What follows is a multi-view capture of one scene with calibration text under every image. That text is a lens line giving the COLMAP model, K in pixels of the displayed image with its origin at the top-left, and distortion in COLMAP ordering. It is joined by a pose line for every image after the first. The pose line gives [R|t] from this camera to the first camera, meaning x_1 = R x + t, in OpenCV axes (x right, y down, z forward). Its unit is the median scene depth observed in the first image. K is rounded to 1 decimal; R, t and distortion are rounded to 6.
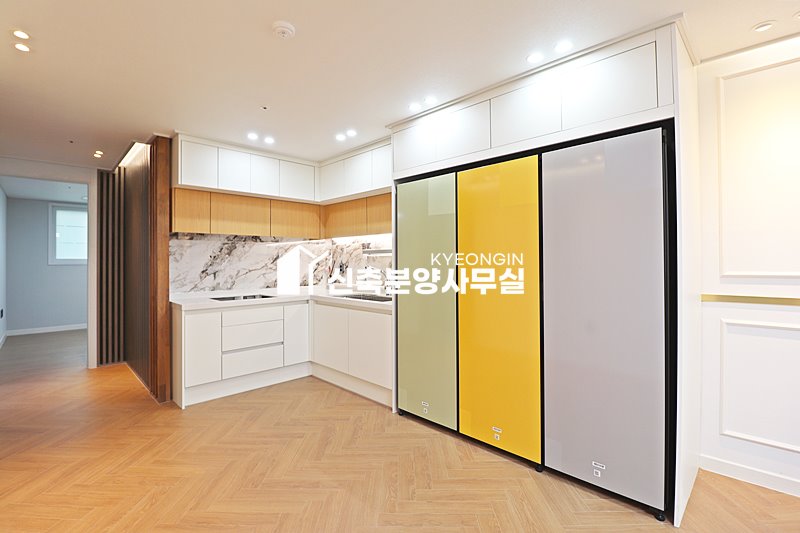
lens RADIAL K [[367.8, 0, 396.9], [0, 367.8, 260.1], [0, 0, 1]] dist [-0.000386, -0.013214]
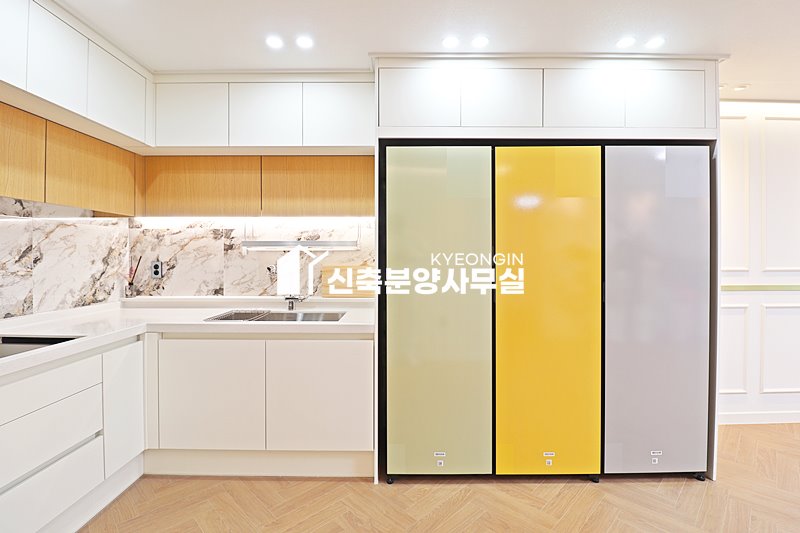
lens RADIAL K [[374.1, 0, 397.7], [0, 374.1, 258.1], [0, 0, 1]] dist [0.000633, -0.014123]
pose [[0.704556, 0.001114, 0.709648, -0.465189], [-0.005708, 0.999975, 0.004097, -0.001476], [-0.709625, -0.006937, 0.704545, 0.490638]]
